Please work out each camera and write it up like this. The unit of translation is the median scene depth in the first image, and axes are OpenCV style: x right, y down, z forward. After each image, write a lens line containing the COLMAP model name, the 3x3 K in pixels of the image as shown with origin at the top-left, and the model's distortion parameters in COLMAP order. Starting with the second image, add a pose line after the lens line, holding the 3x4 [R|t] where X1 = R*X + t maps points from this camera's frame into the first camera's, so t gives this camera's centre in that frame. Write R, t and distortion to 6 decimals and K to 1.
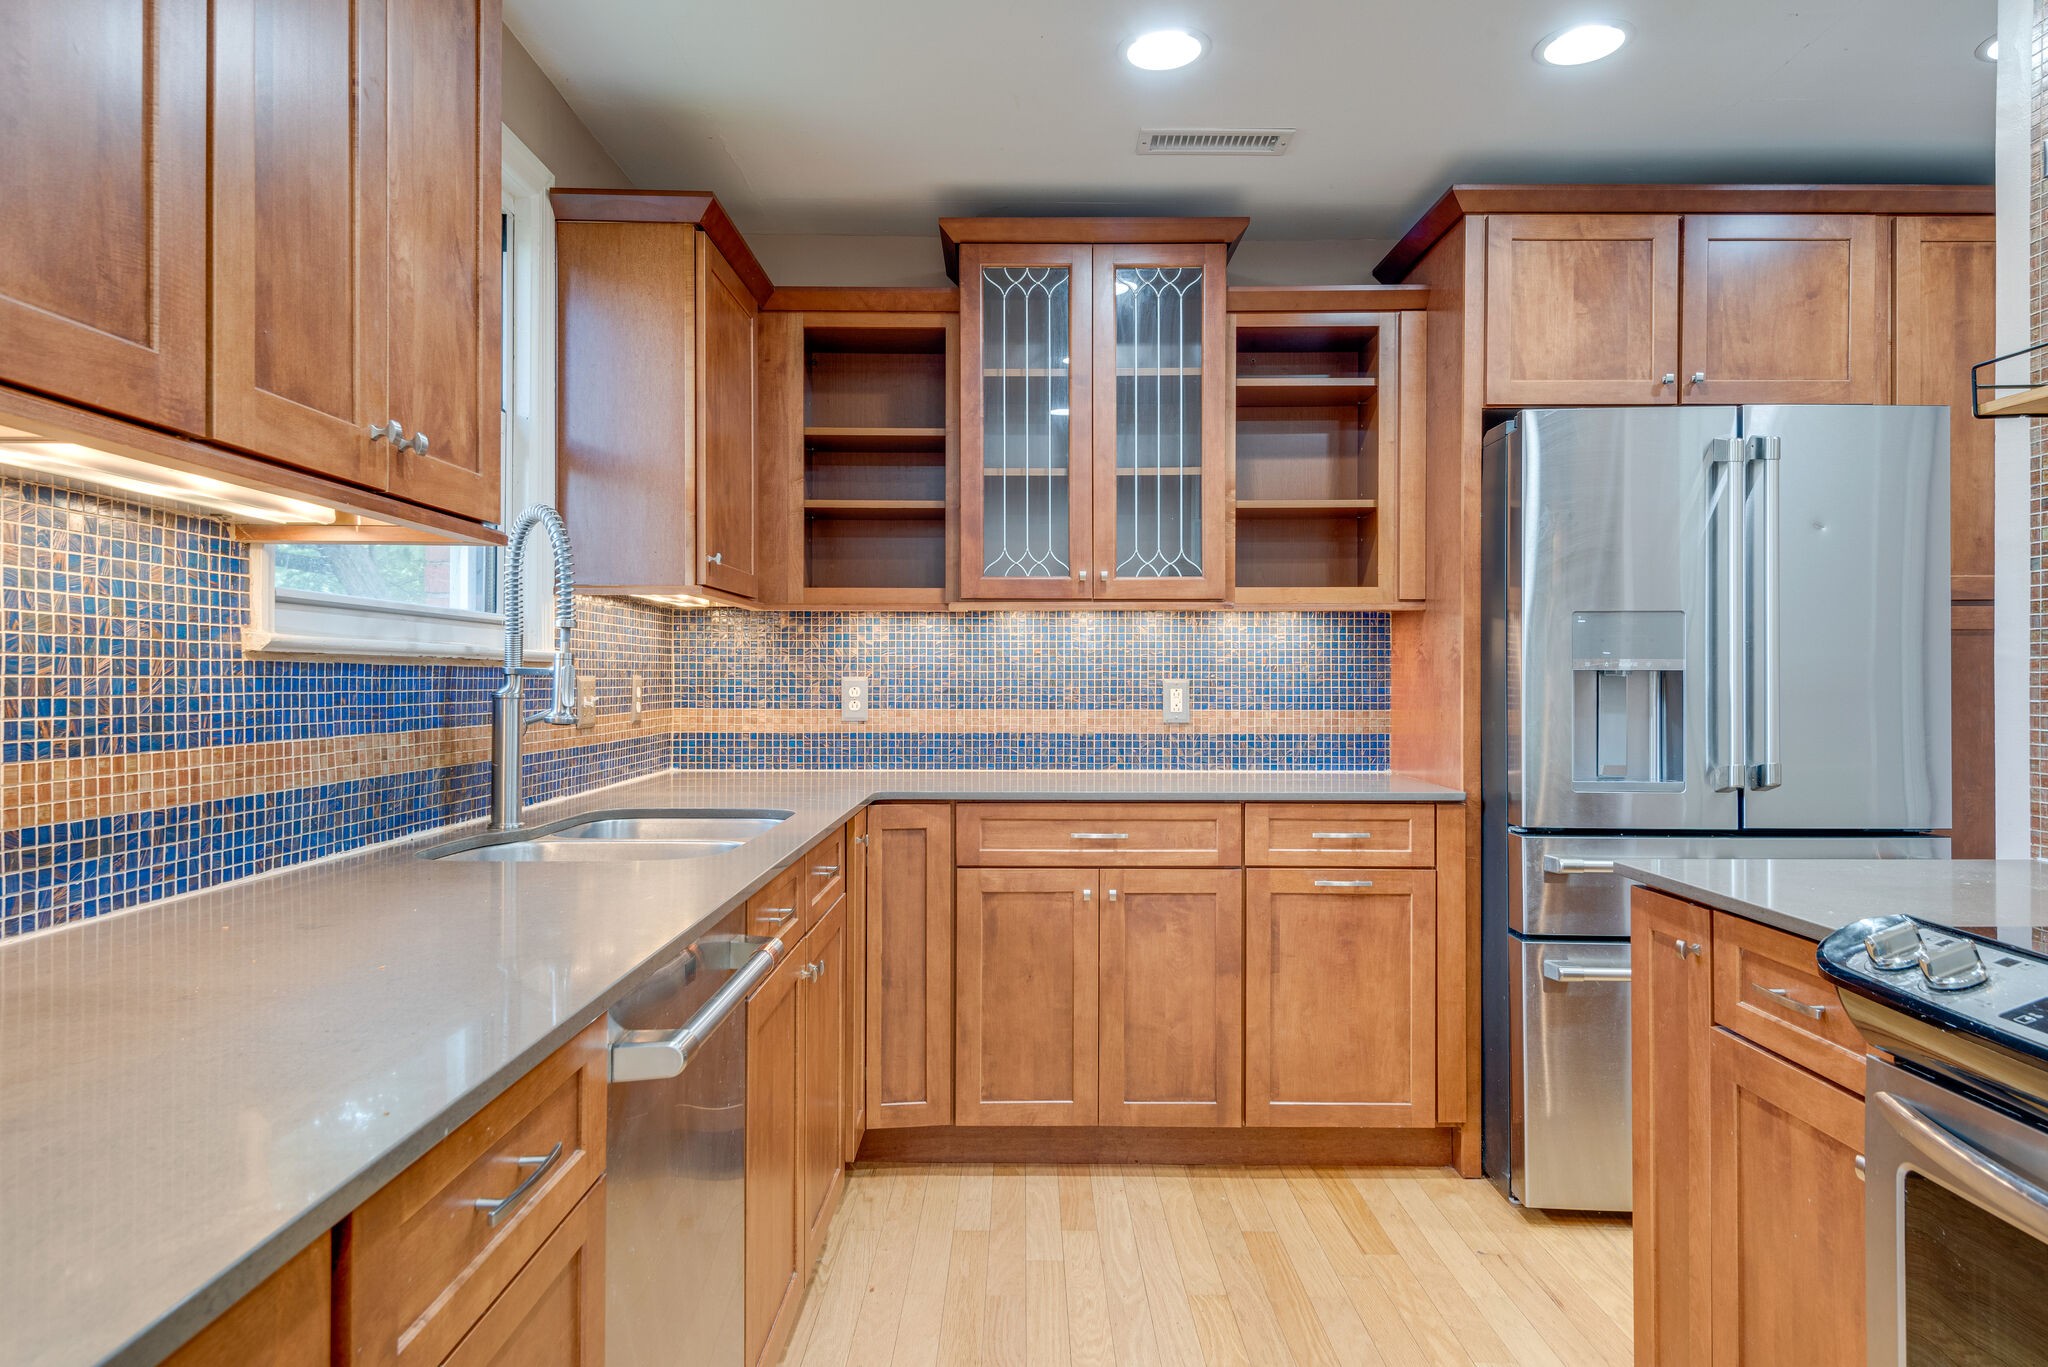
lens RADIAL K [[1314.3, 0, 1044.2], [0, 1314.3, 679.0], [0, 0, 1]] dist [0.035629, -0.028322]
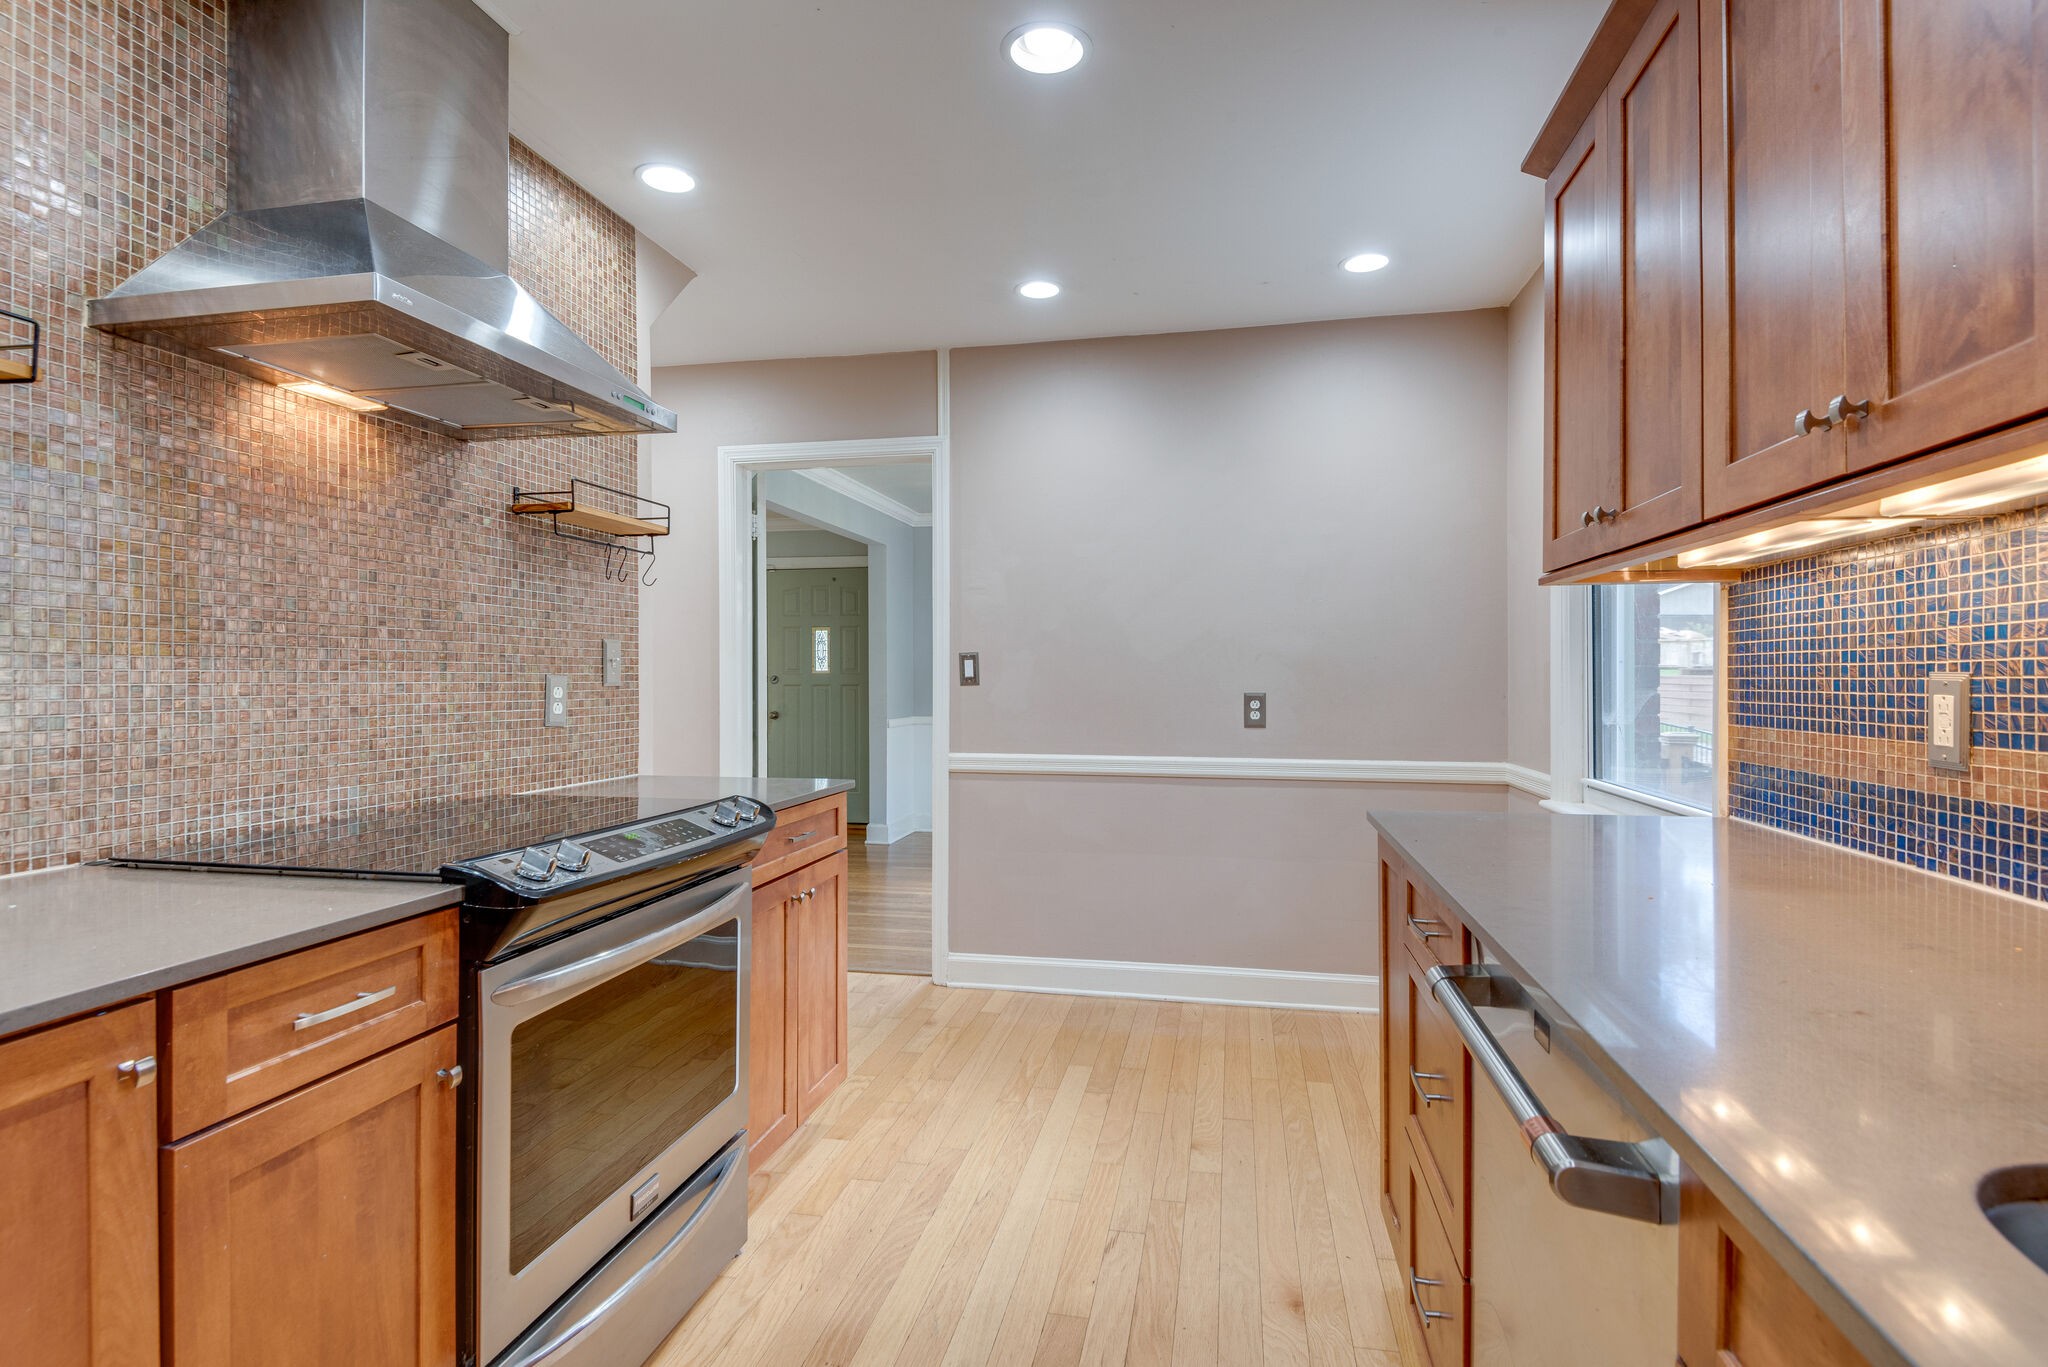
lens RADIAL K [[1040.8, 0, 1029.7], [0, 1040.8, 678.2], [0, 0, 1]] dist [0.019631, -0.000718]
pose [[-0.979160, -0.000928, 0.203087, -0.045345], [-0.000559, 0.999998, 0.001876, -0.000439], [-0.203089, 0.001723, -0.979159, 0.835908]]
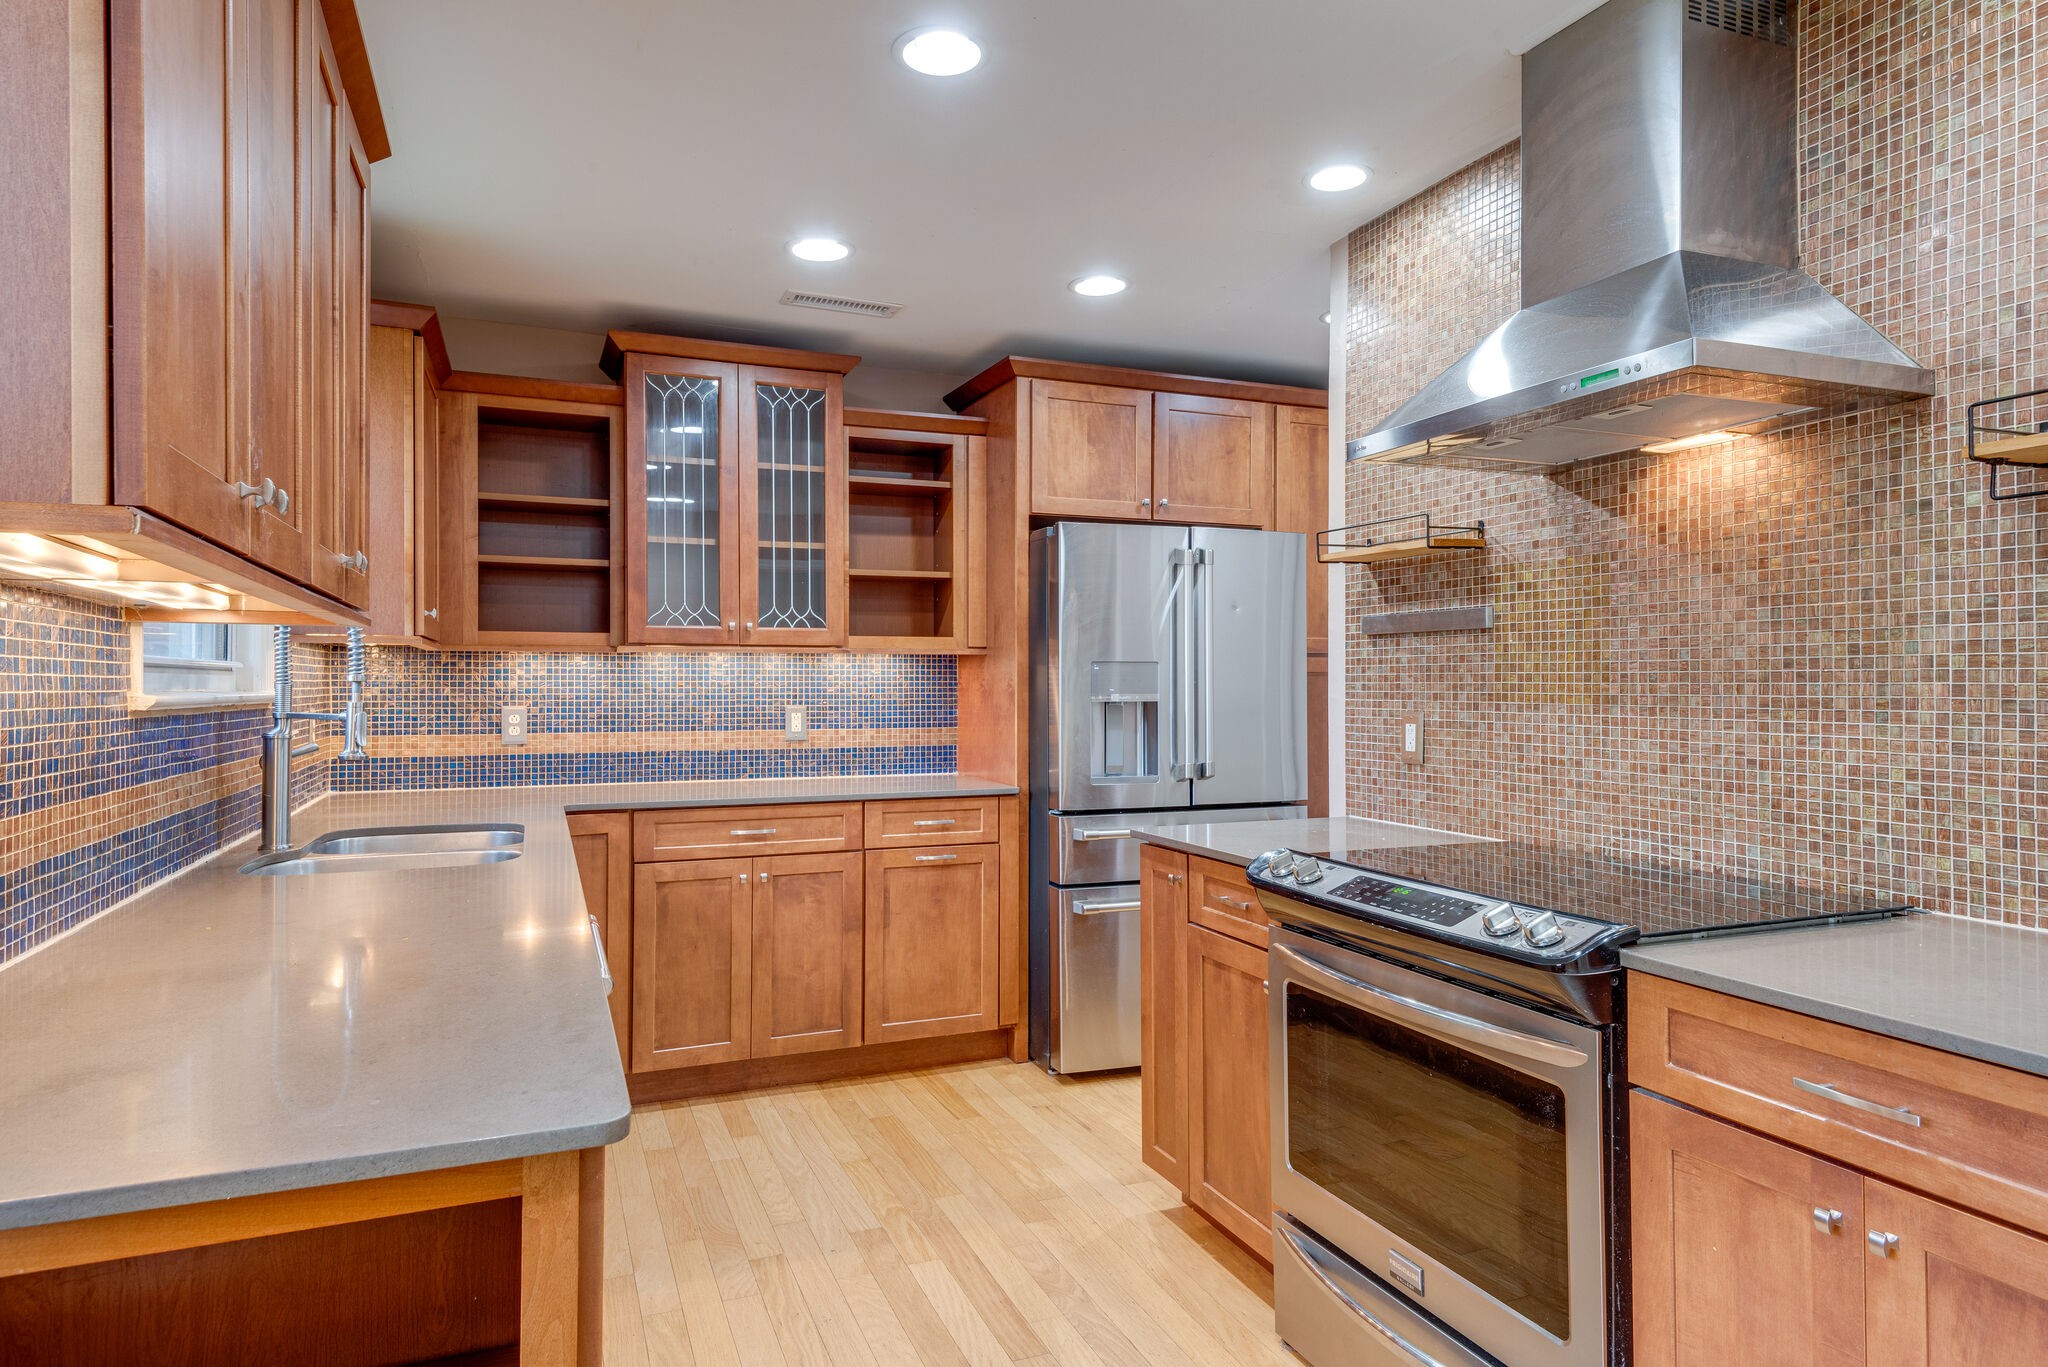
lens RADIAL K [[1202.5, 0, 1059.1], [0, 1202.5, 678.5], [0, 0, 1]] dist [0.039466, -0.003041]
pose [[0.922736, 0.000687, 0.385431, -0.135715], [0.001307, 0.999987, -0.004911, -0.023975], [-0.385429, 0.005035, 0.922724, -0.200181]]
